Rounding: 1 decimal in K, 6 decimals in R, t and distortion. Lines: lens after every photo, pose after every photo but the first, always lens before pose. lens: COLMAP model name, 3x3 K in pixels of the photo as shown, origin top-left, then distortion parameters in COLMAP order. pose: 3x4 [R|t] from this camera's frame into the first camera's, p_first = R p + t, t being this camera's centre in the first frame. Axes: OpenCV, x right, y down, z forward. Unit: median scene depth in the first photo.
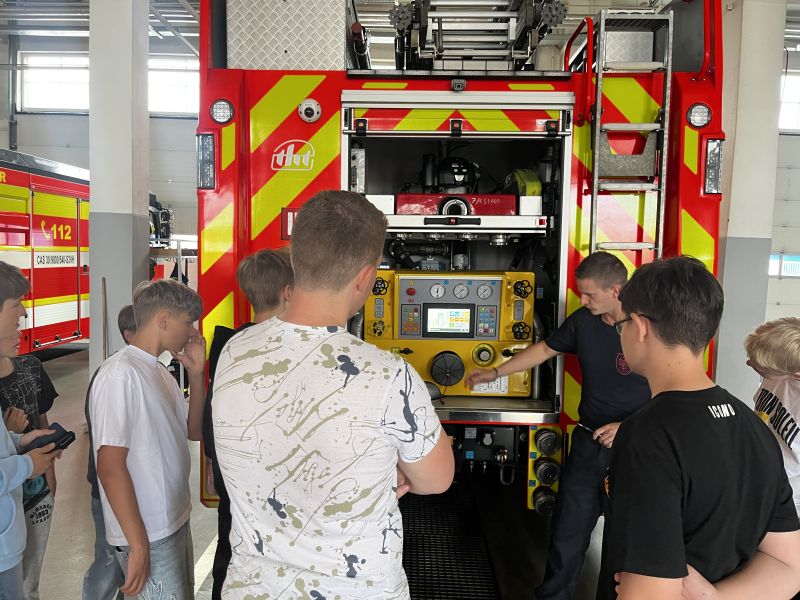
lens RADIAL K [[604.8, 0, 400.0], [0, 604.8, 300.0], [0, 0, 1]] dist [0.066324, -0.079604]
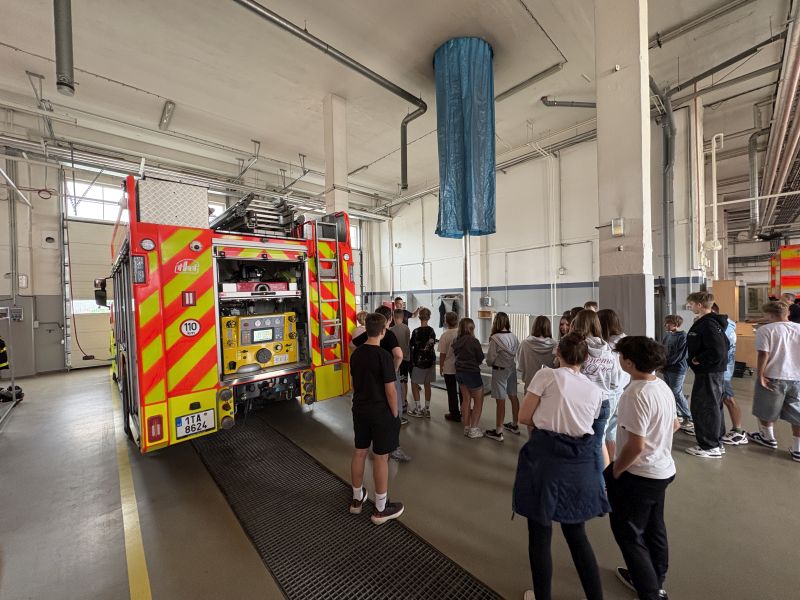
lens RADIAL K [[314.9, 0, 397.0], [0, 314.9, 297.4], [0, 0, 1]] dist [-0.000516, 0.000087]
pose [[0.715044, -0.048649, 0.697385, -0.412941], [0.098267, 0.994666, -0.031368, -0.024662], [-0.692139, 0.090959, 0.716010, -0.267042]]
